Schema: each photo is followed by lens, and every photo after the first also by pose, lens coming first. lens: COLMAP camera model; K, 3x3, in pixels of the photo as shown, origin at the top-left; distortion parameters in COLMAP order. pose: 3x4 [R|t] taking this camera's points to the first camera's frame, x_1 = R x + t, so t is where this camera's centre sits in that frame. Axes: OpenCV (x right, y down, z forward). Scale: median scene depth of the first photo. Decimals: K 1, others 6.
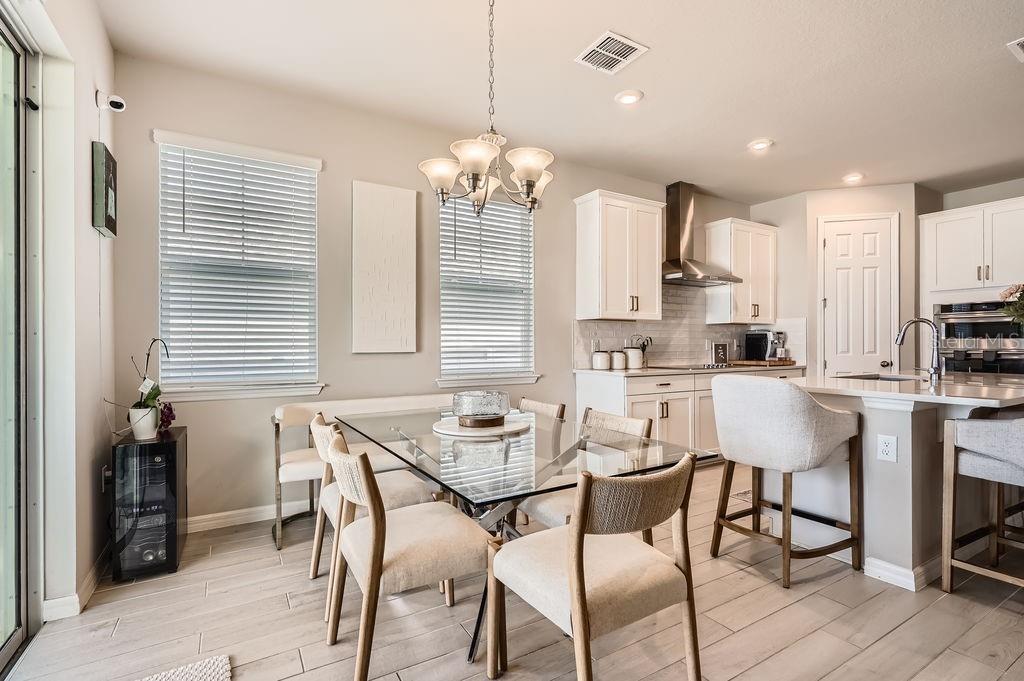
lens RADIAL K [[475.8, 0, 512.0], [0, 475.8, 340.5], [0, 0, 1]] dist [-0.002184, -0.000242]
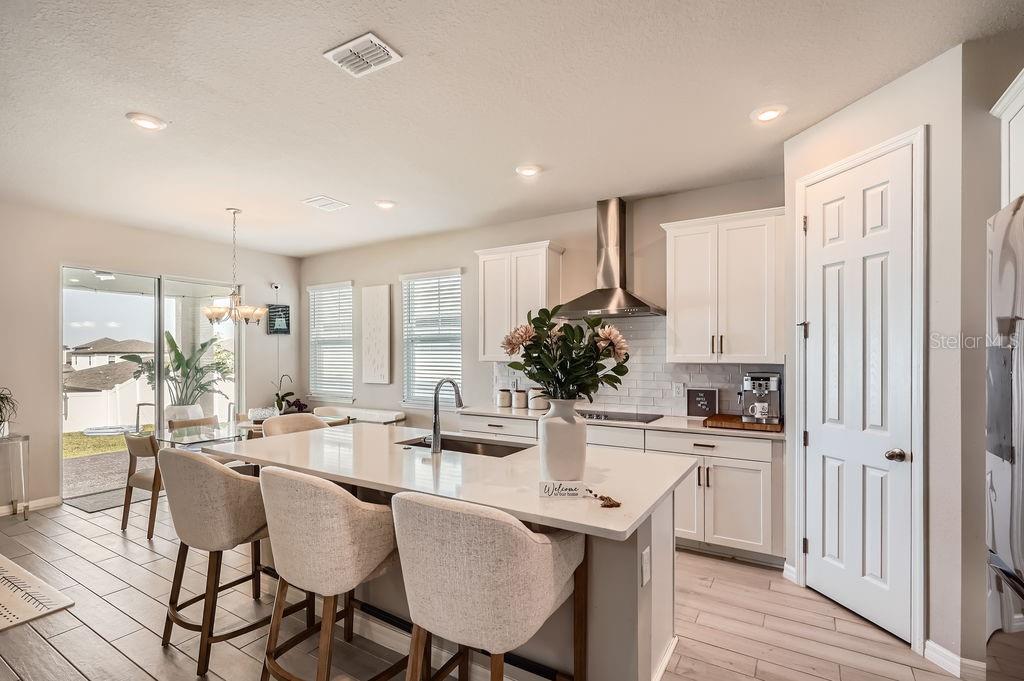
lens RADIAL K [[474.7, 0, 511.9], [0, 474.7, 356.9], [0, 0, 1]] dist [-0.000694, -0.000098]
pose [[0.471480, 0.000927, -0.881877, 1.022261], [0.005477, 0.999977, 0.003979, -0.052126], [0.881860, -0.006706, 0.471464, 0.436549]]
